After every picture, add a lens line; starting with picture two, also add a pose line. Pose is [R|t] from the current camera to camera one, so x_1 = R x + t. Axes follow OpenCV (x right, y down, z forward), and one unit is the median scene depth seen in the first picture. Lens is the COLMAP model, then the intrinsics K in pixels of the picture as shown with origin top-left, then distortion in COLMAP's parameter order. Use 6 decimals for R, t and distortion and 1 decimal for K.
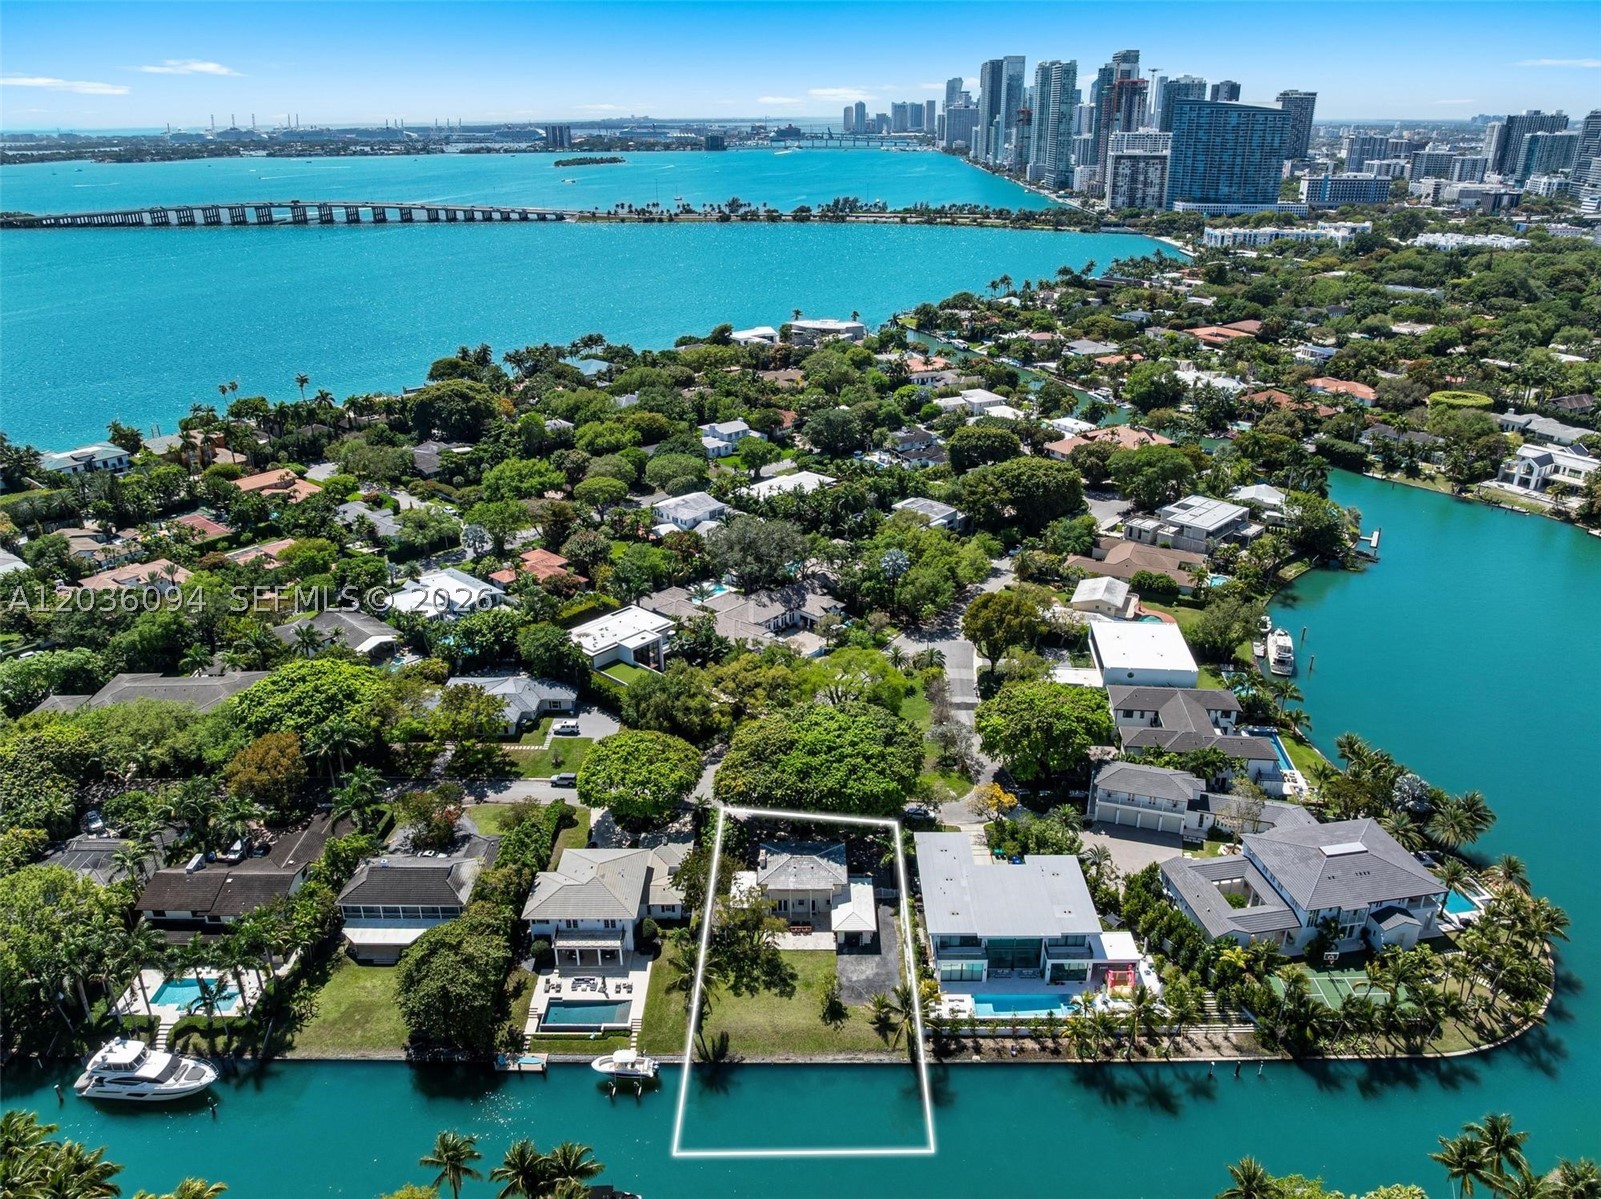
lens RADIAL K [[1125.9, 0, 805.6], [0, 1125.9, 601.0], [0, 0, 1]] dist [-0.048852, 0.021617]
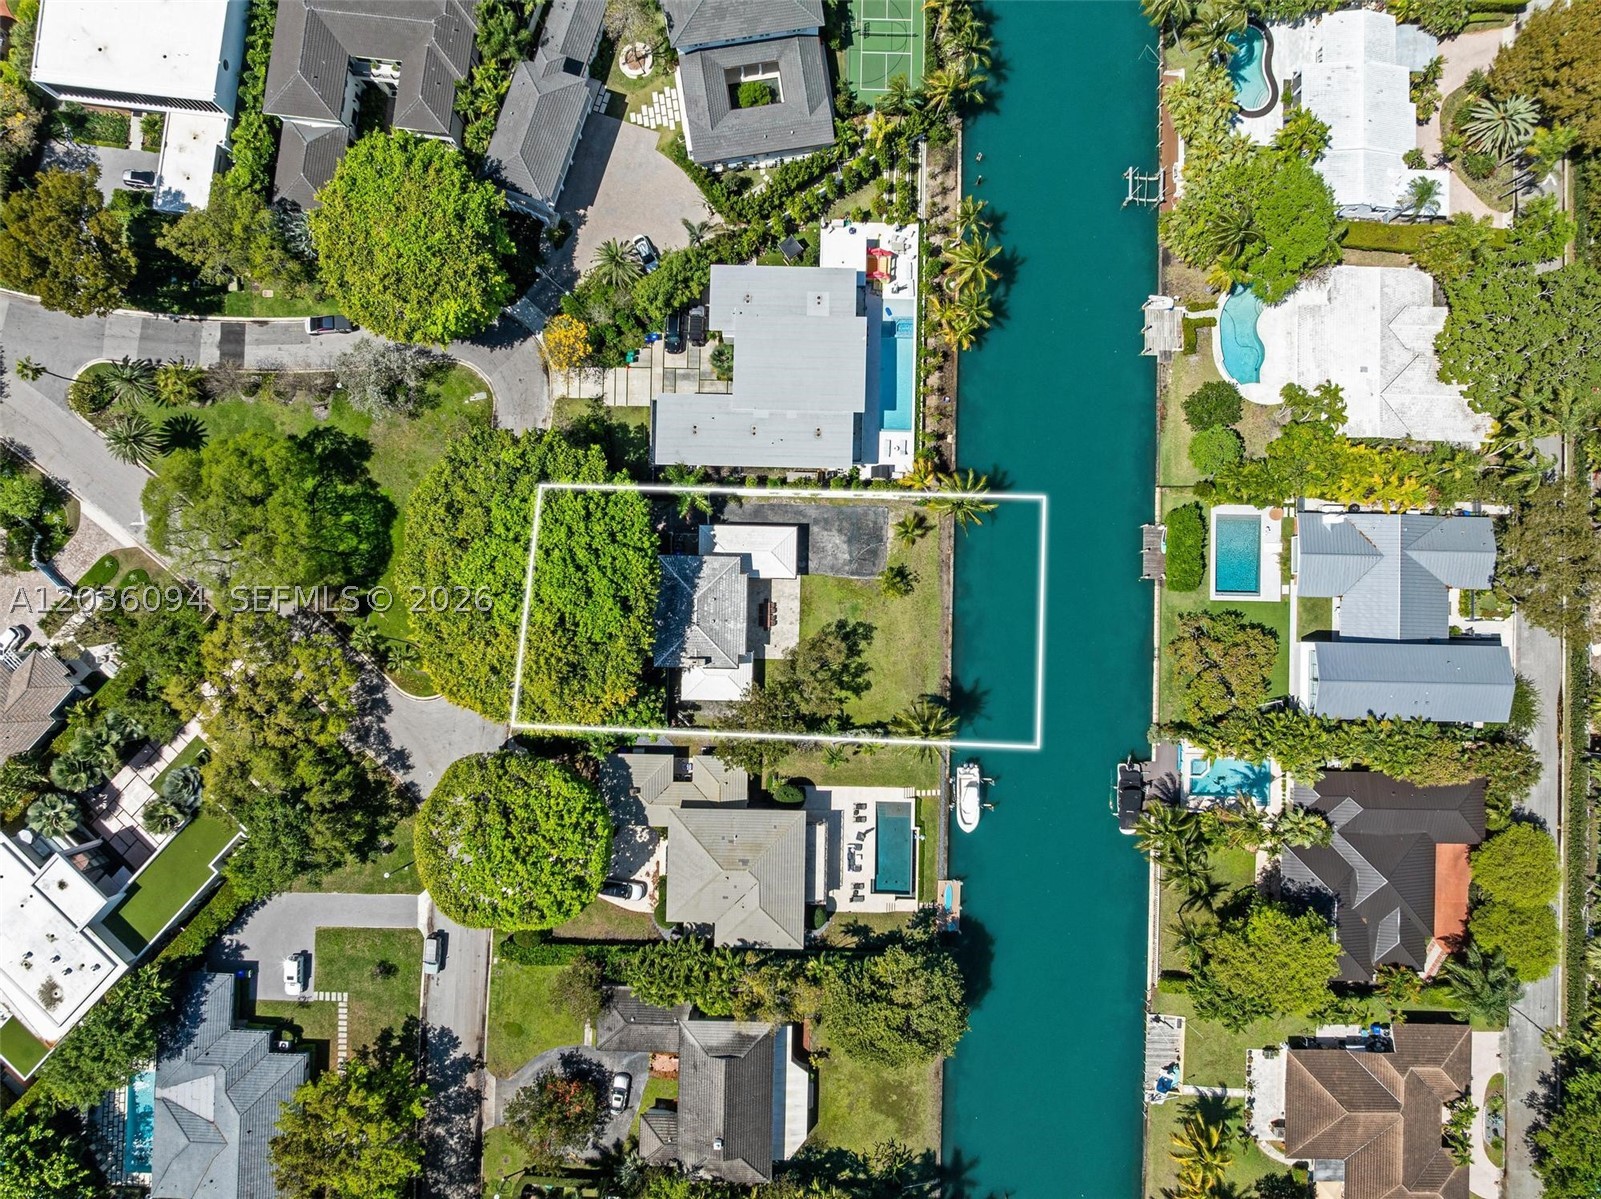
lens RADIAL K [[1126.1, 0, 805.5], [0, 1126.1, 600.0], [0, 0, 1]] dist [-0.041430, 0.007799]
pose [[0.019561, -0.999448, 0.026841, -0.010779], [0.404068, 0.032458, 0.914153, -0.337500], [-0.914520, -0.007036, 0.404480, 0.452182]]
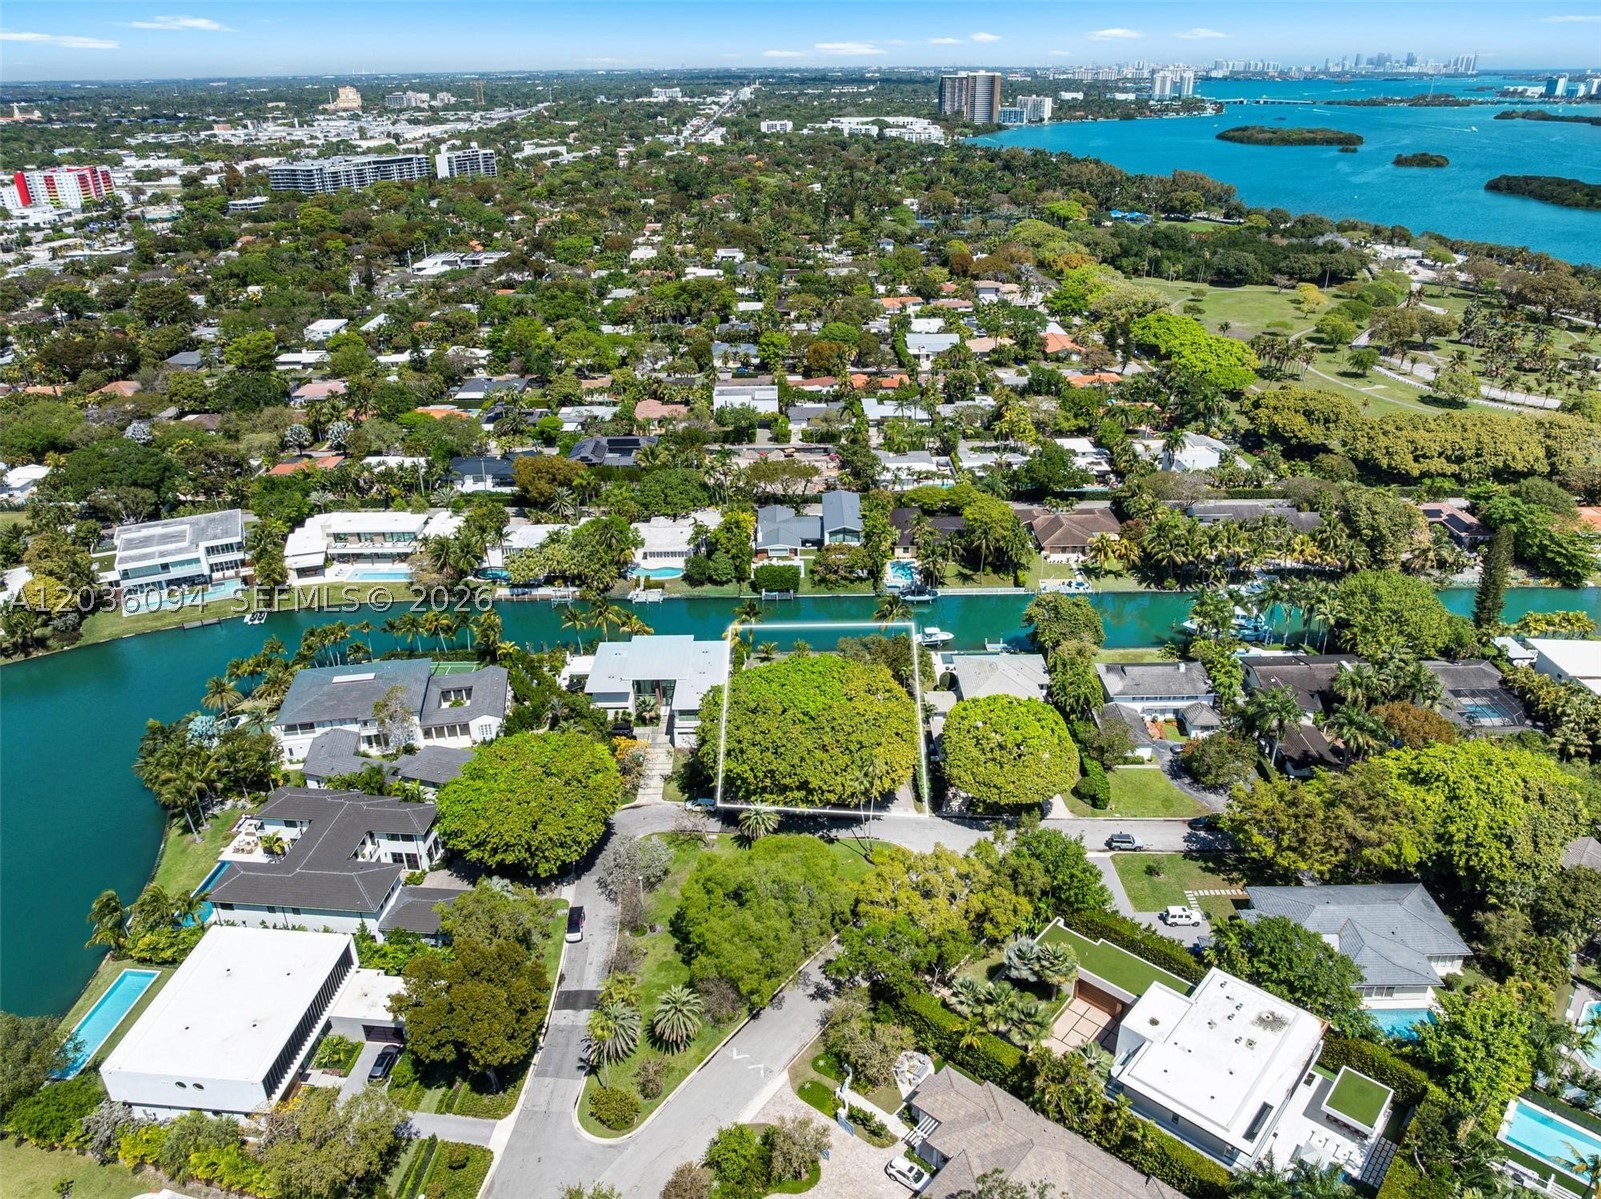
lens RADIAL K [[1125.9, 0, 805.6], [0, 1125.9, 601.0], [0, 0, 1]] dist [-0.048852, 0.021617]
pose [[-0.999762, 0.020654, -0.007090, 0.016827], [0.007886, 0.644276, 0.764753, -0.512703], [0.020363, 0.764514, -0.644285, 1.222195]]
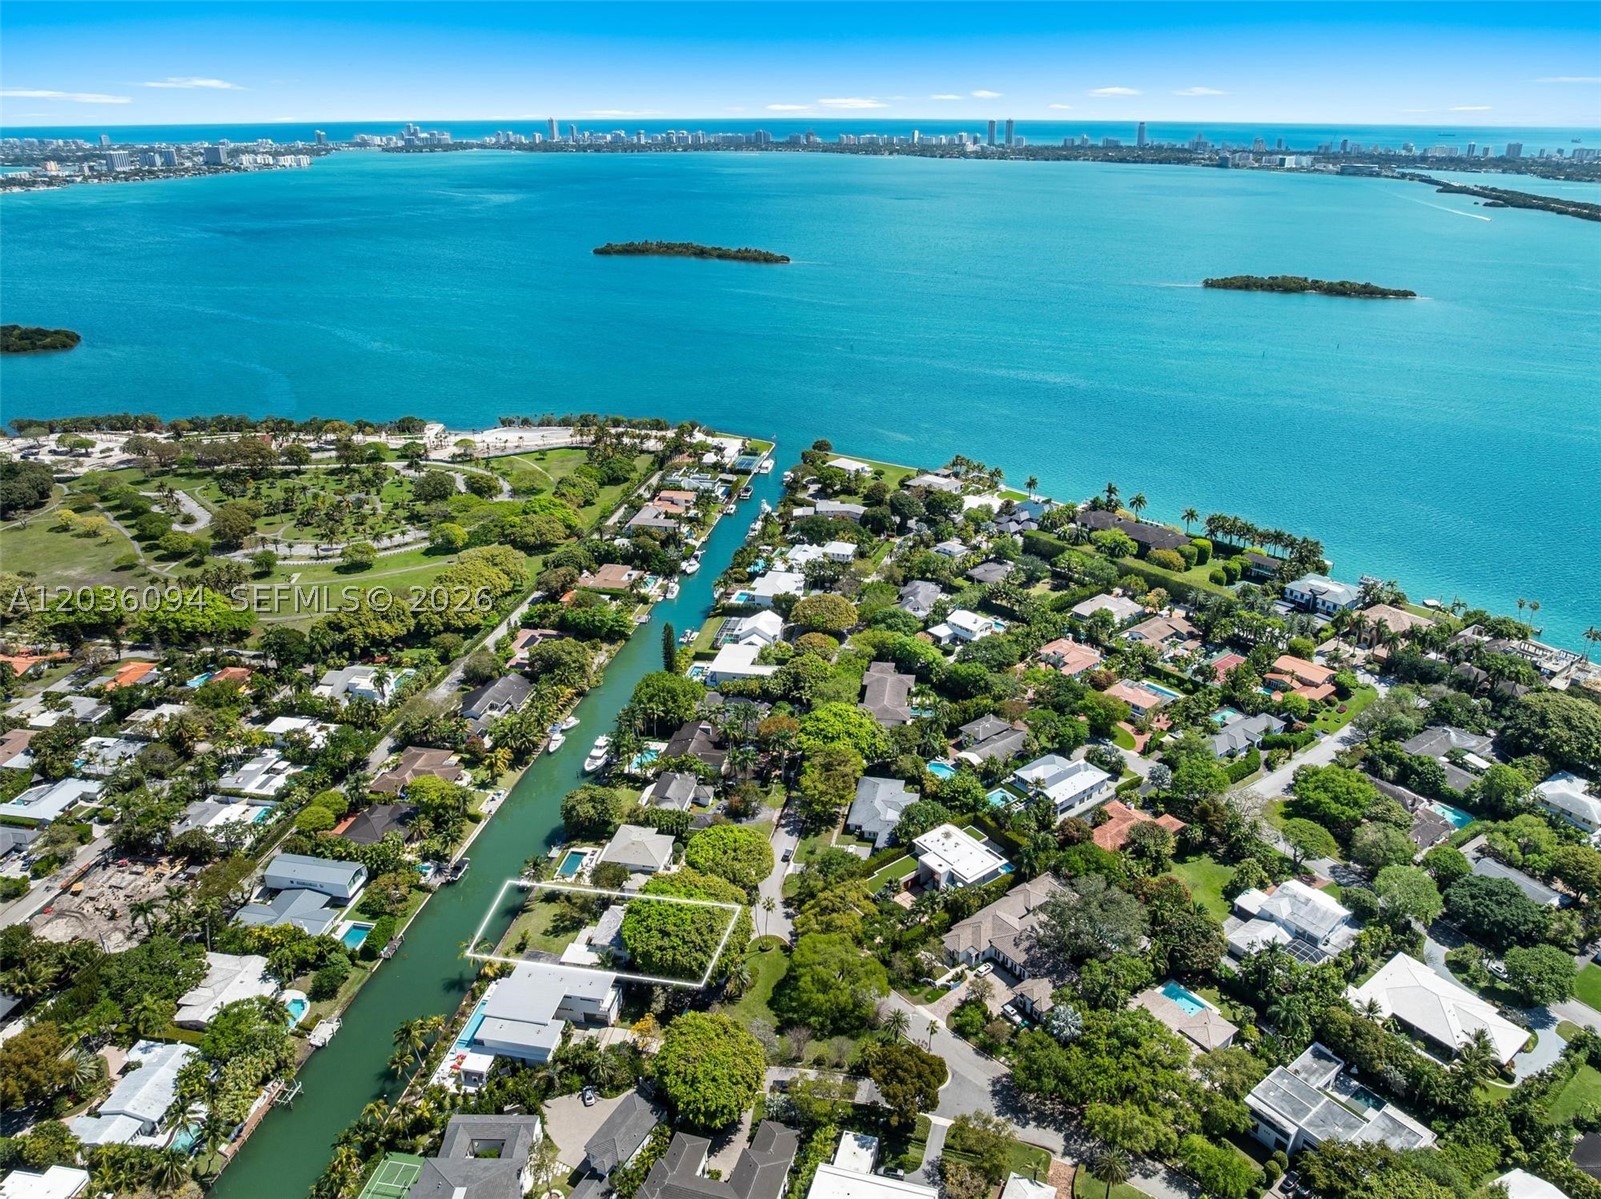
lens RADIAL K [[1113.9, 0, 823.2], [0, 1113.9, 600.7], [0, 0, 1]] dist [-0.046488, 0.021570]
pose [[-0.166971, 0.402578, -0.900029, 0.871572], [-0.394989, 0.809078, 0.435174, -0.695471], [0.903385, 0.428163, 0.023921, 0.757789]]
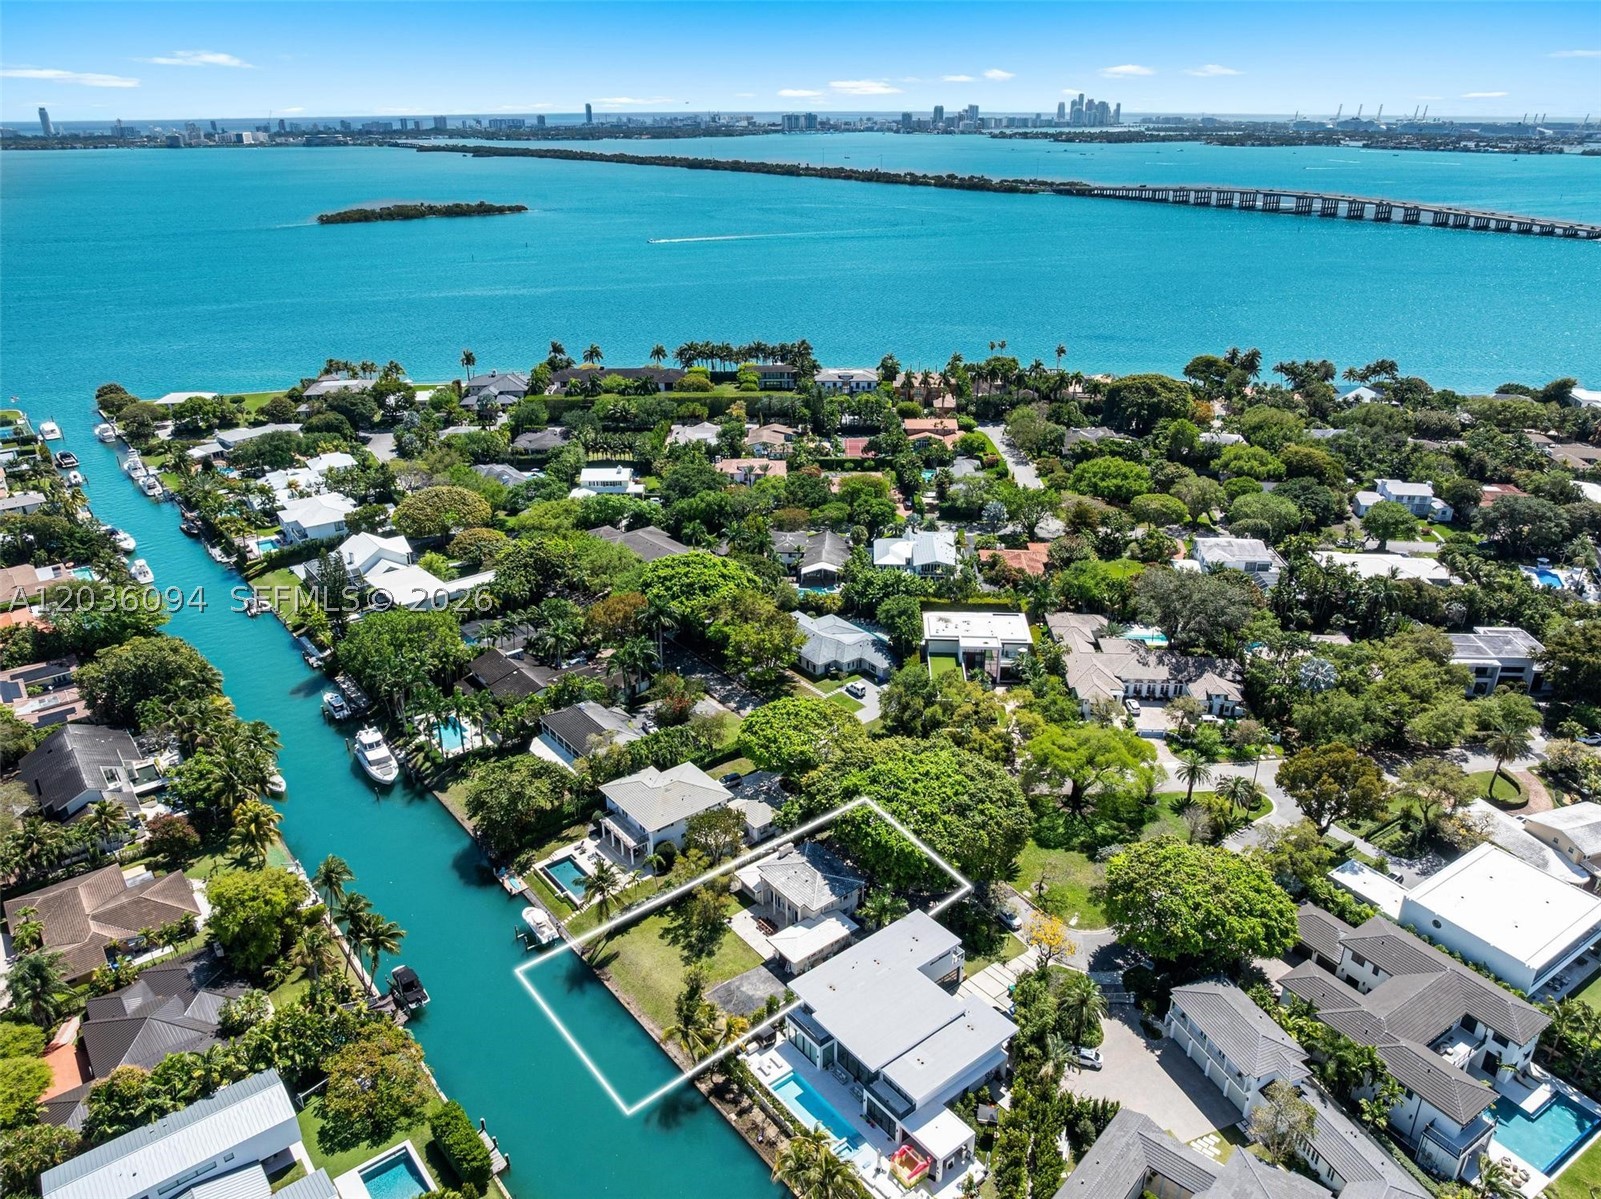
lens RADIAL K [[1125.9, 0, 805.6], [0, 1125.9, 601.0], [0, 0, 1]] dist [-0.048852, 0.021617]
pose [[0.630469, 0.318162, -0.708013, 0.452214], [-0.312642, 0.938962, 0.143544, -0.095670], [0.710468, 0.130855, 0.691457, 0.213071]]
